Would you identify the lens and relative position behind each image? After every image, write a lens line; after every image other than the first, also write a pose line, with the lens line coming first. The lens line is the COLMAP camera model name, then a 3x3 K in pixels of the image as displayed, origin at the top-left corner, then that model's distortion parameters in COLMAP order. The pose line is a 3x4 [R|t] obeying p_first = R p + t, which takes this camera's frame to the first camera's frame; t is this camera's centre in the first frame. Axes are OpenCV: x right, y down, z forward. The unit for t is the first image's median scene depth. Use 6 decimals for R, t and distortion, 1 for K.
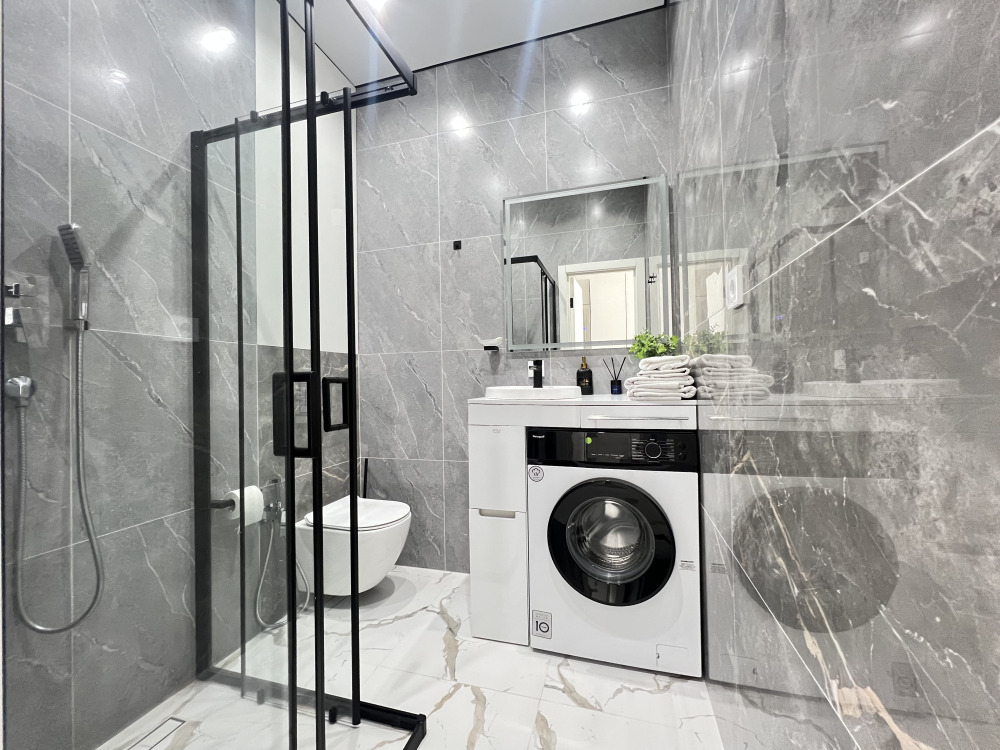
lens RADIAL K [[399.1, 0, 504.7], [0, 399.1, 374.5], [0, 0, 1]] dist [-0.002760, 0.000054]
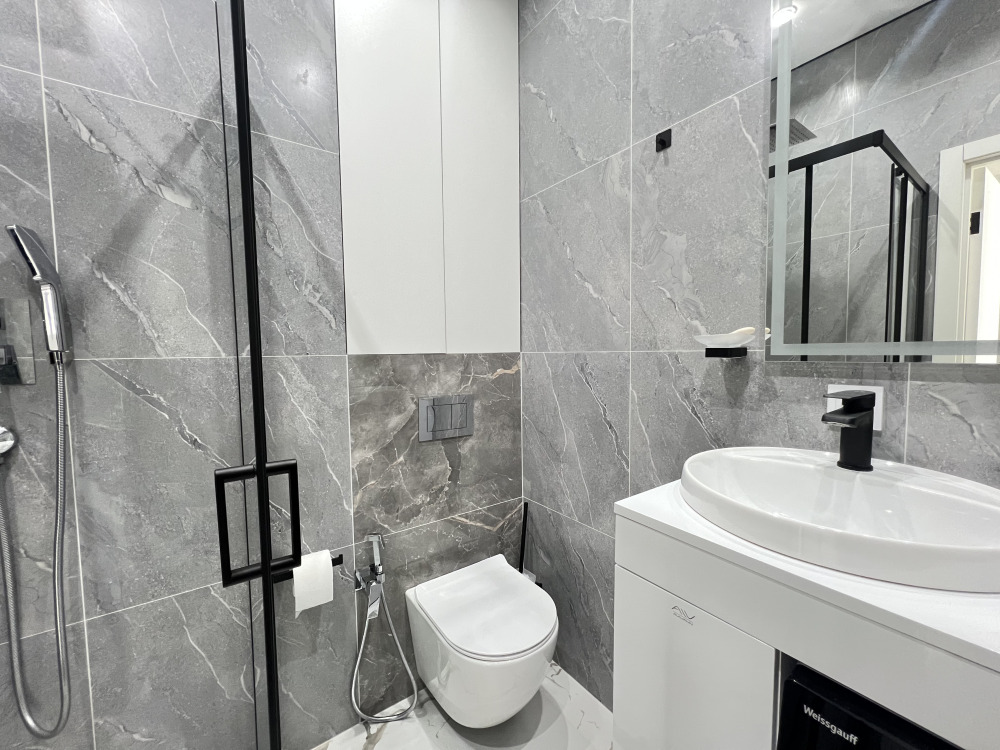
lens RADIAL K [[399.1, 0, 503.3], [0, 399.1, 375.5], [0, 0, 1]] dist [-0.002760, 0.000054]
pose [[0.784261, 0.047025, -0.618647, 0.048968], [0.007316, 0.996353, 0.085011, -0.078132], [0.620388, -0.071197, 0.781057, 0.485042]]
